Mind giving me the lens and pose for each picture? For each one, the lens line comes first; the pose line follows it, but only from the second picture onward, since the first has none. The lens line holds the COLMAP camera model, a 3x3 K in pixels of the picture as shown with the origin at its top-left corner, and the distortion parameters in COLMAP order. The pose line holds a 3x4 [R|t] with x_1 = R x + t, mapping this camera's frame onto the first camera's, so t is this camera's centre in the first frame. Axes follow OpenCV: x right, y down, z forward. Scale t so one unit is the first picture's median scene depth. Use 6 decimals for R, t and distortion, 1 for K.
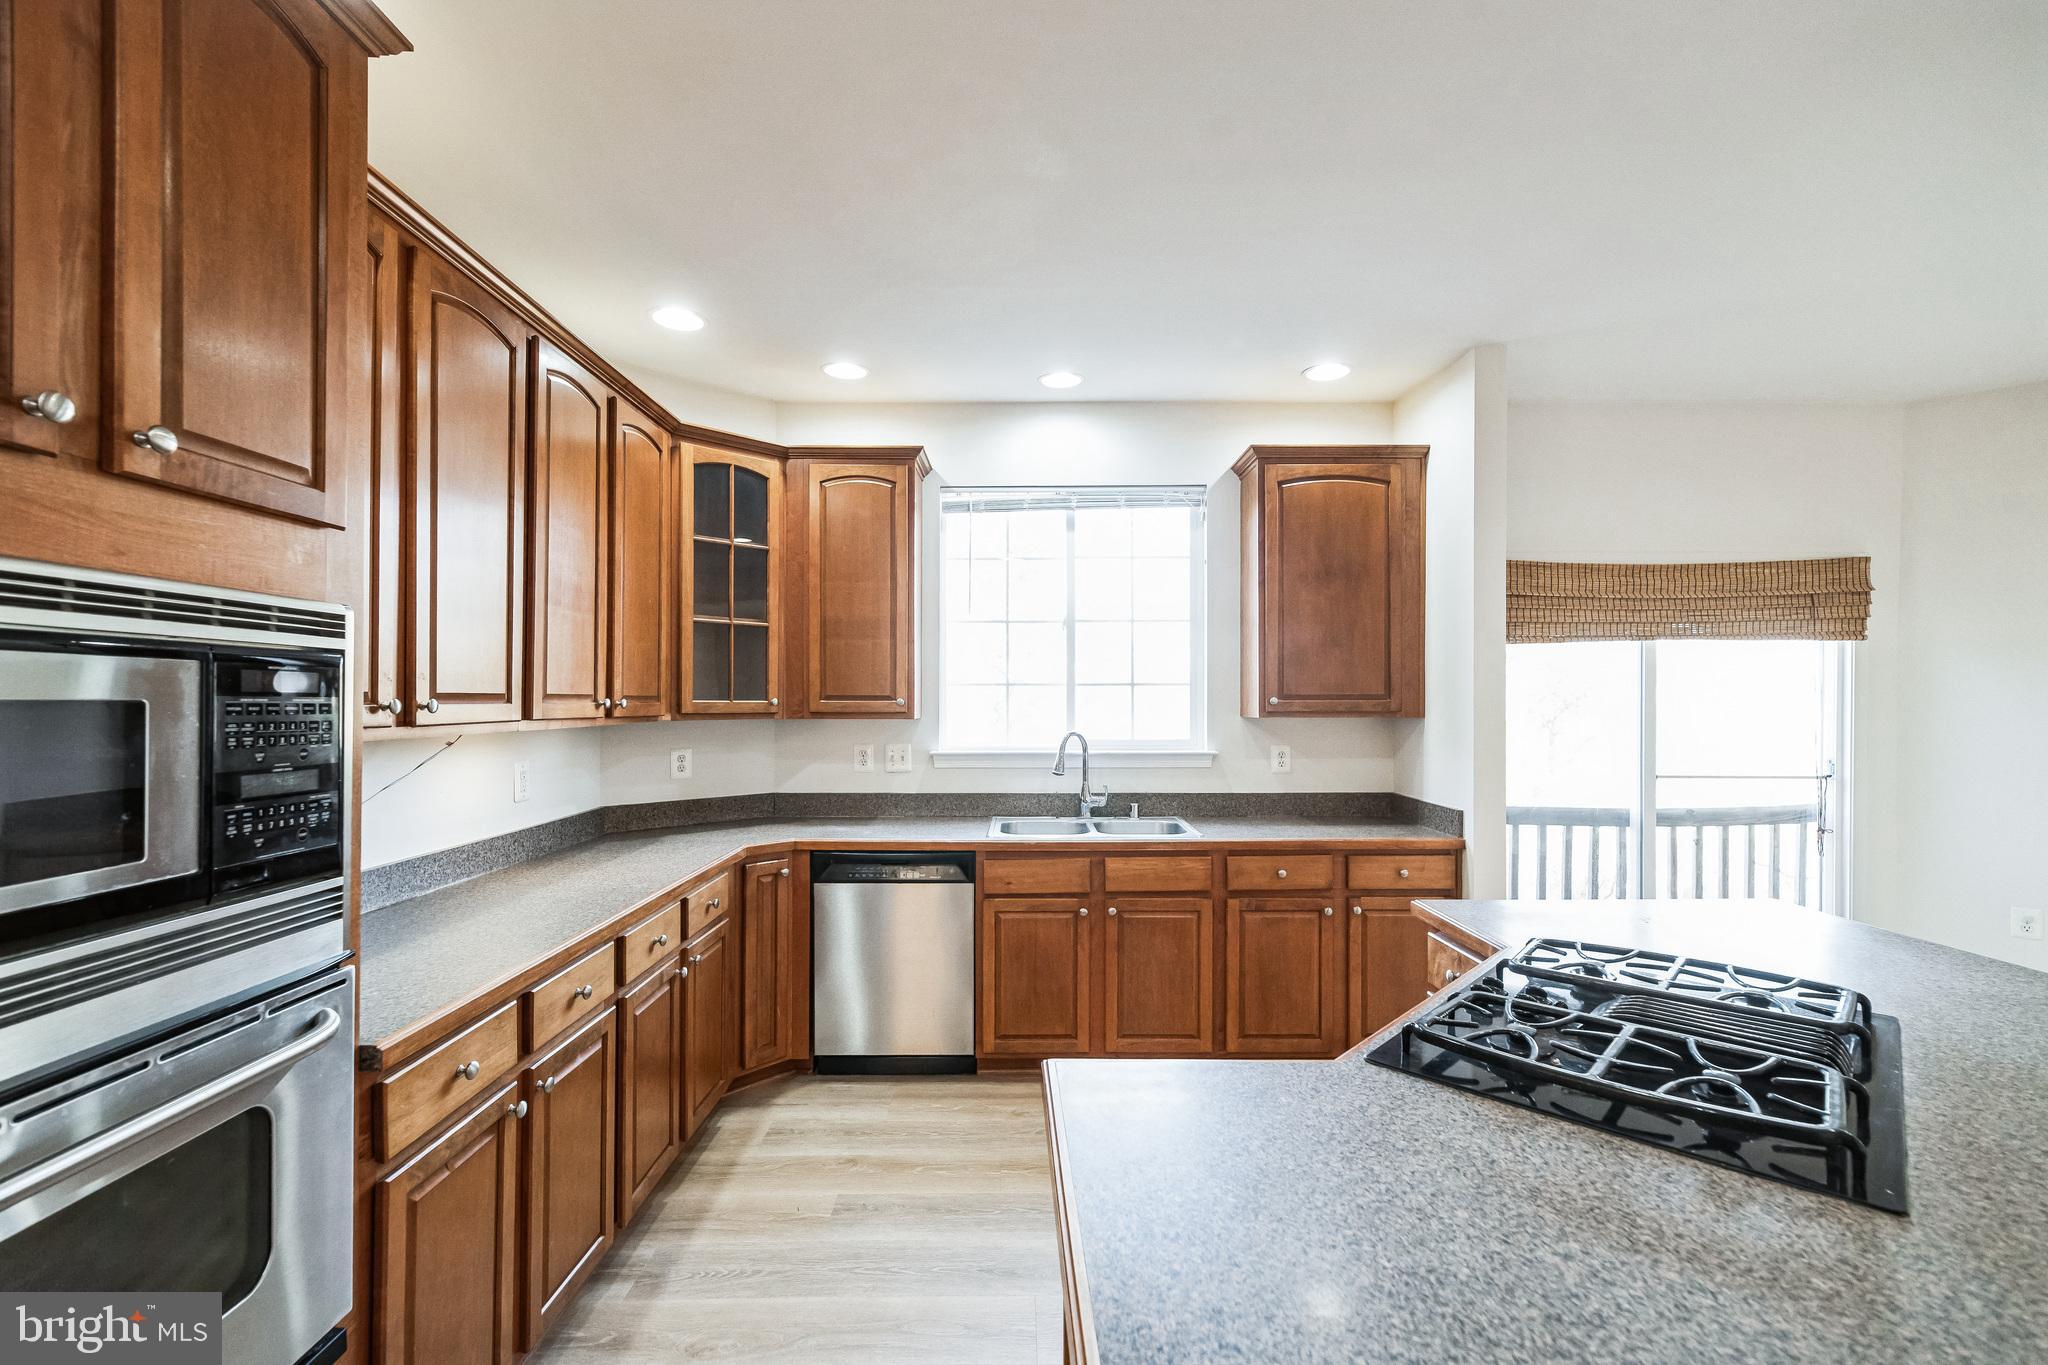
lens RADIAL K [[882.4, 0, 1027.2], [0, 882.4, 706.0], [0, 0, 1]] dist [0.002715, -0.000188]
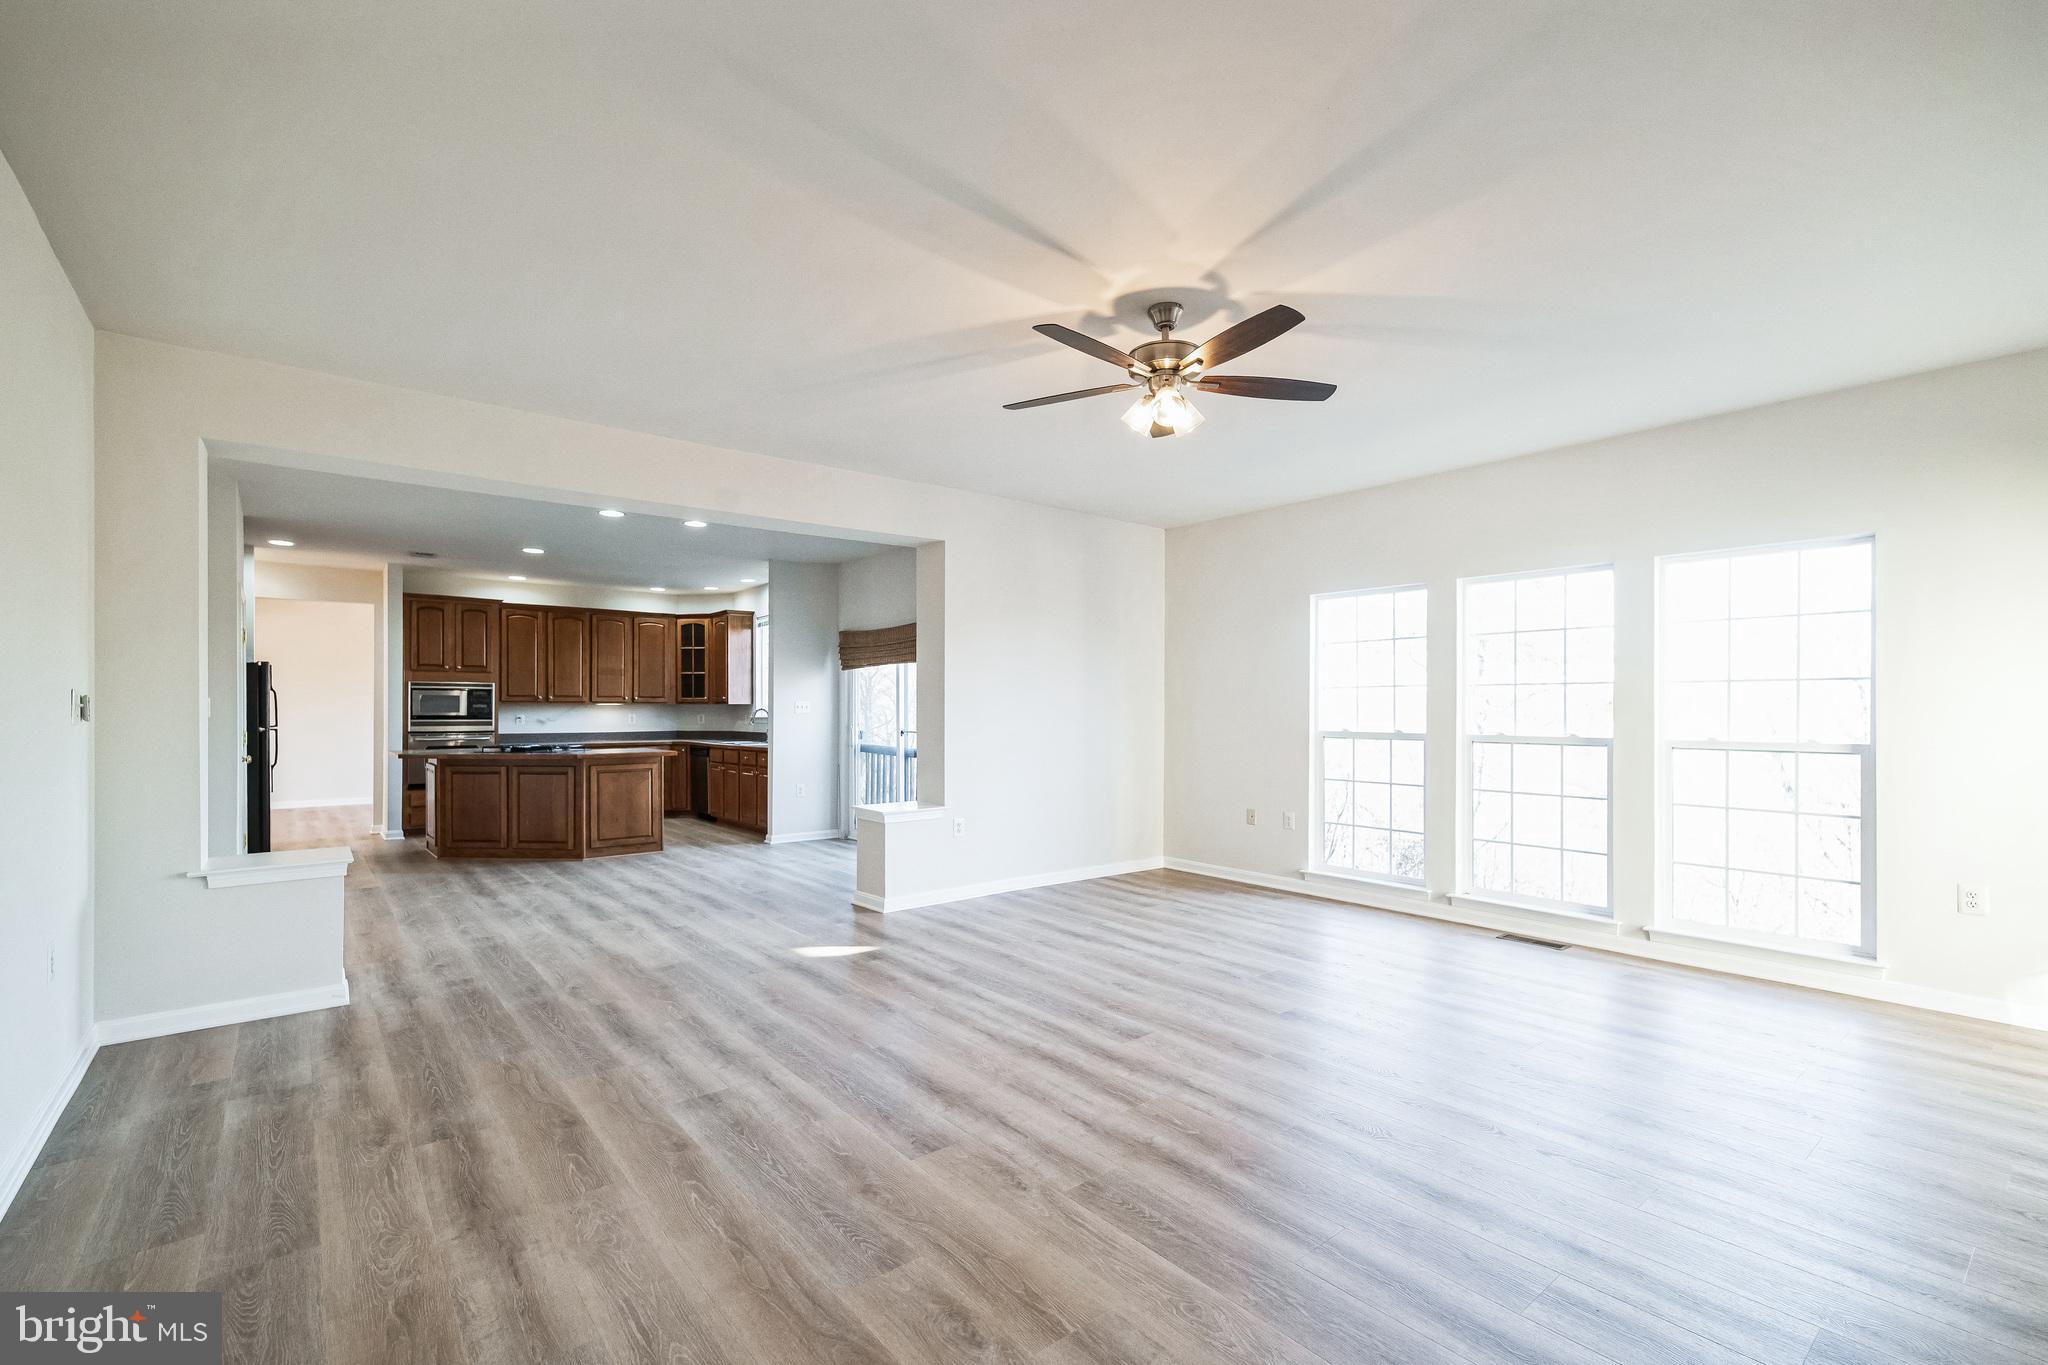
lens RADIAL K [[882.4, 0, 1026.6], [0, 882.4, 715.5], [0, 0, 1]] dist [0.002715, -0.000188]
pose [[0.629860, 0.004942, -0.776693, 2.729260], [-0.006236, 0.999980, 0.001306, 0.042226], [0.776684, 0.004020, 0.629878, -0.058441]]
